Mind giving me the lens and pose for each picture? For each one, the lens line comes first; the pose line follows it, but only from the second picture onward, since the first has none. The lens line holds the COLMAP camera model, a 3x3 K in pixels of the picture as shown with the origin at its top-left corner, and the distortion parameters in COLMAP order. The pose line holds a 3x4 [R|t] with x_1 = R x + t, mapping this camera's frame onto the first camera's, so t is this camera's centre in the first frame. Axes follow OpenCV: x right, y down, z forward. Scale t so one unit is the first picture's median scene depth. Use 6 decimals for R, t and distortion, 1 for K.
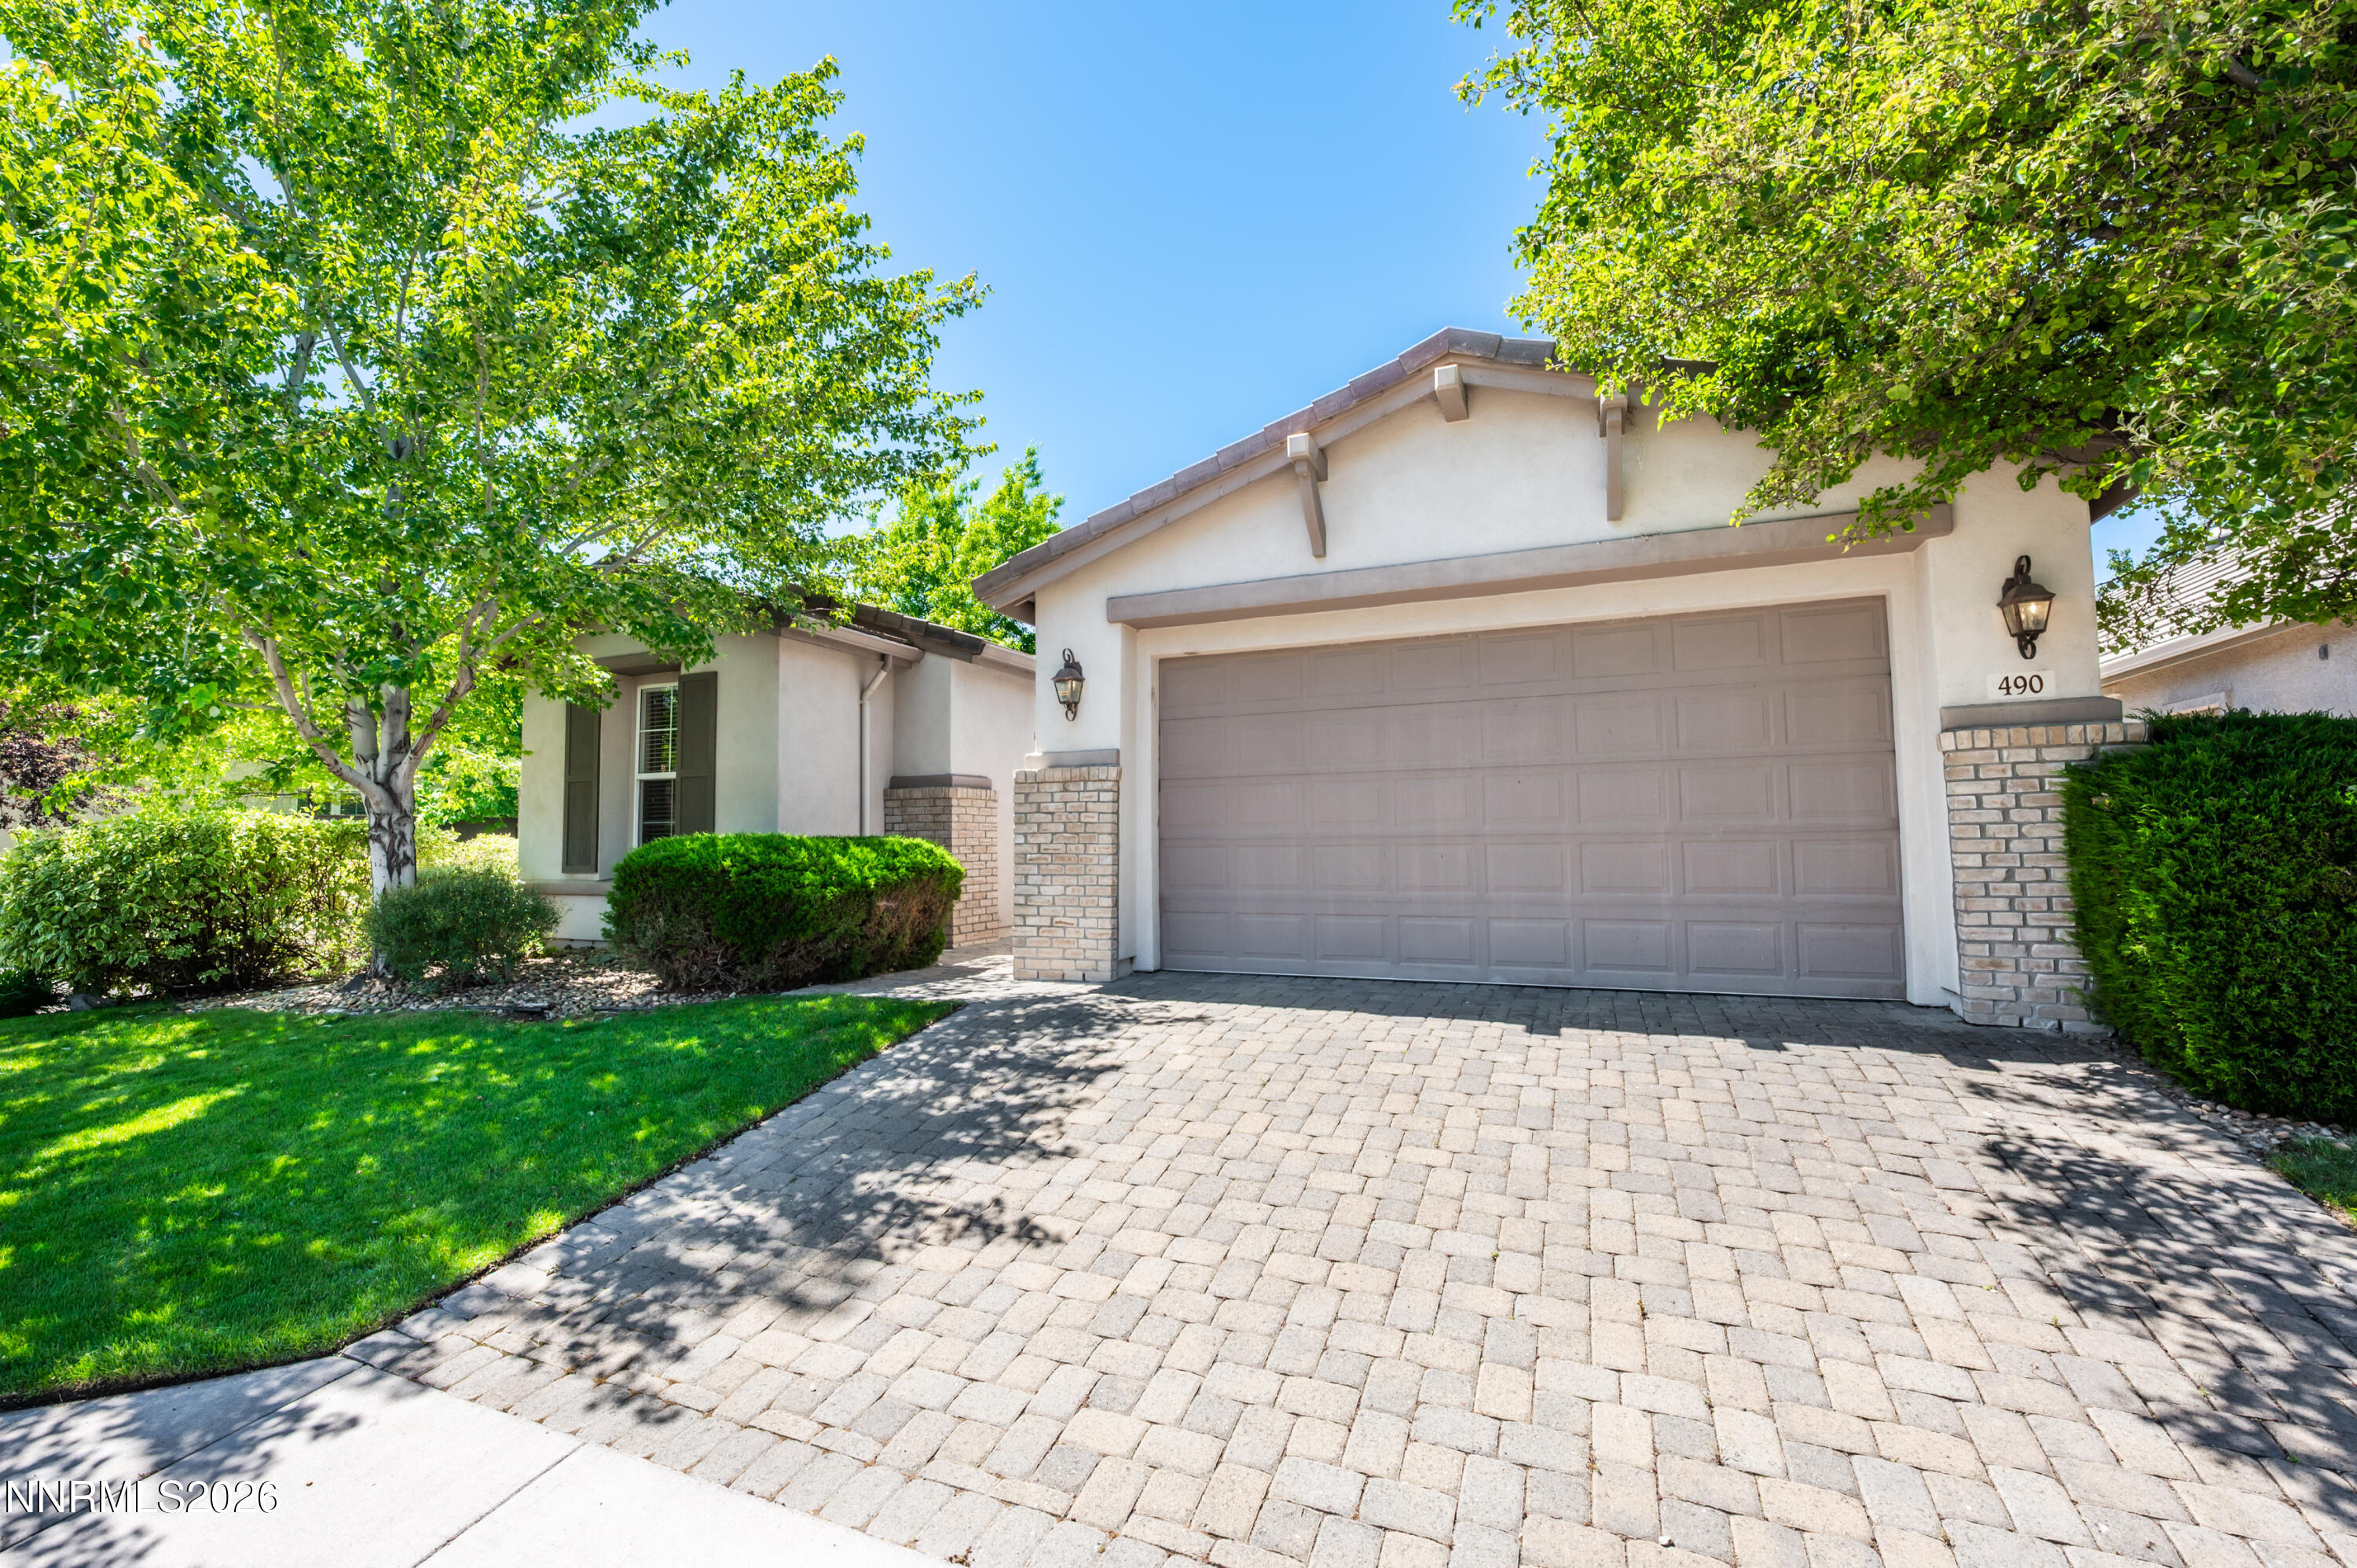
lens RADIAL K [[1012.3, 0, 1174.6], [0, 1012.3, 785.6], [0, 0, 1]] dist [-0.000491, -0.000017]
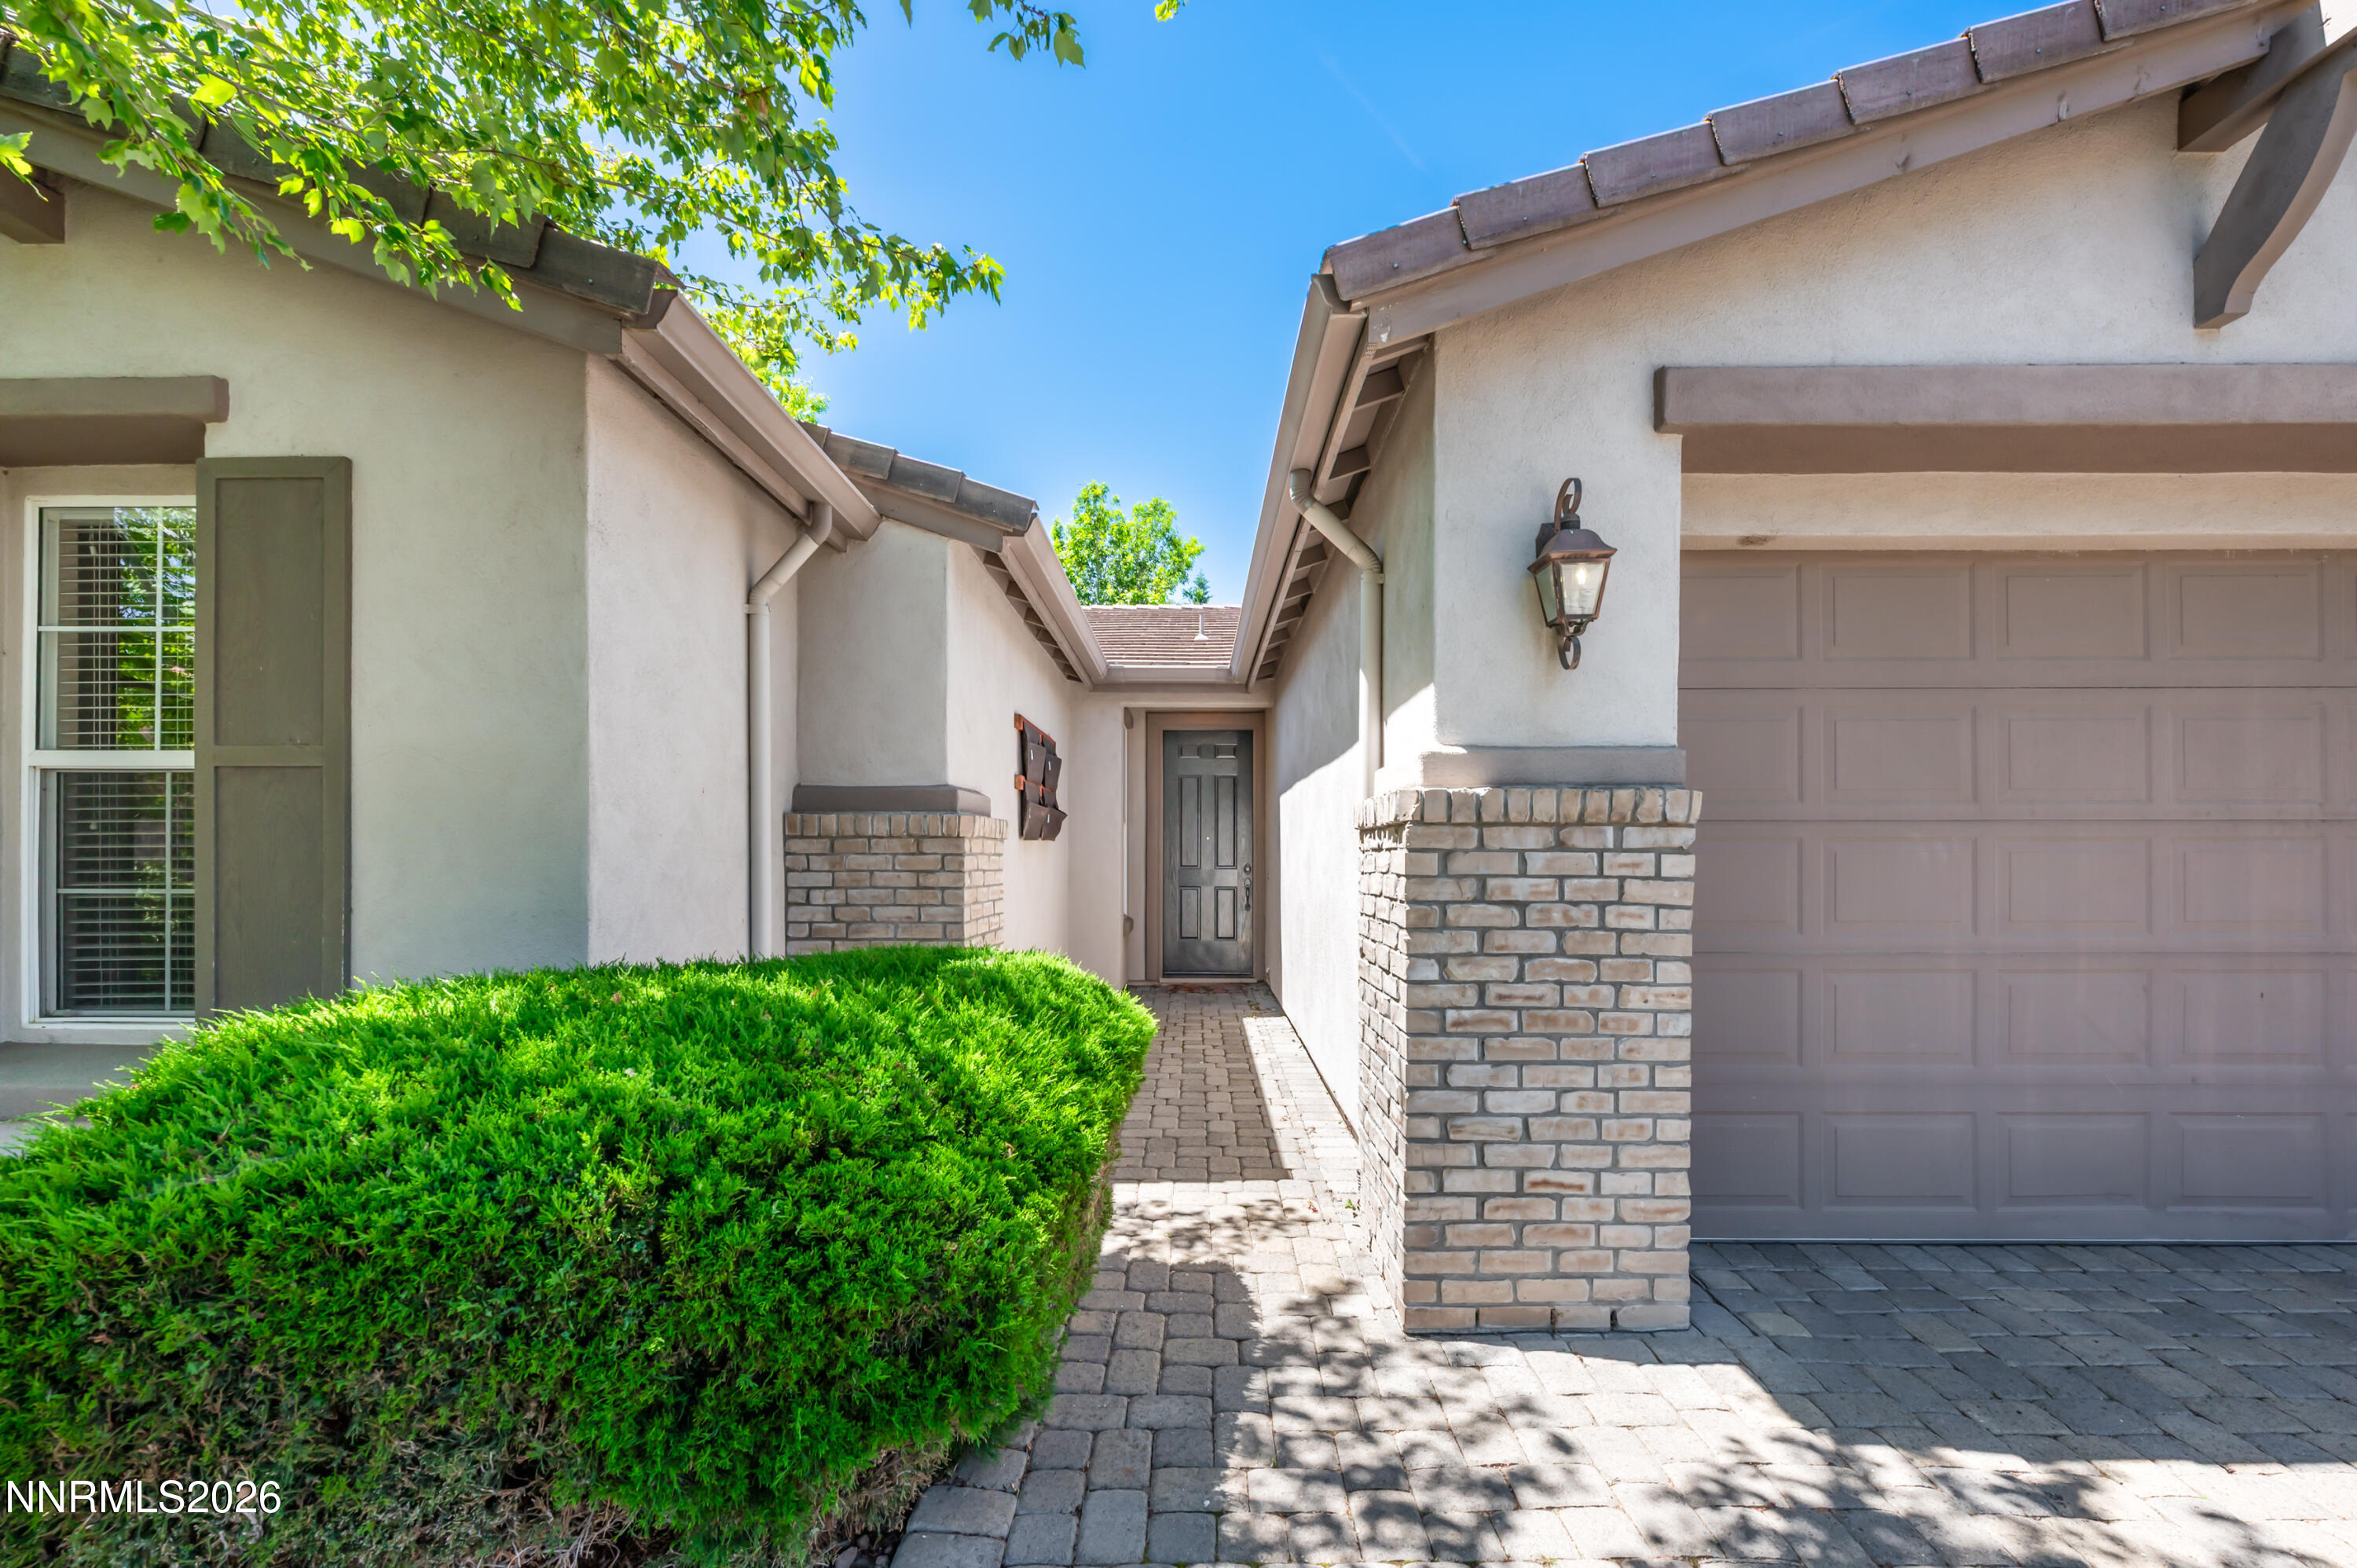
lens RADIAL K [[956.9, 0, 1185.1], [0, 956.9, 852.5], [0, 0, 1]] dist [-0.002295, 0.001041]
pose [[0.923535, 0.011110, 0.383354, -0.381284], [-0.031047, 0.998465, 0.045859, -0.005402], [-0.382256, -0.054255, 0.922462, 0.712769]]
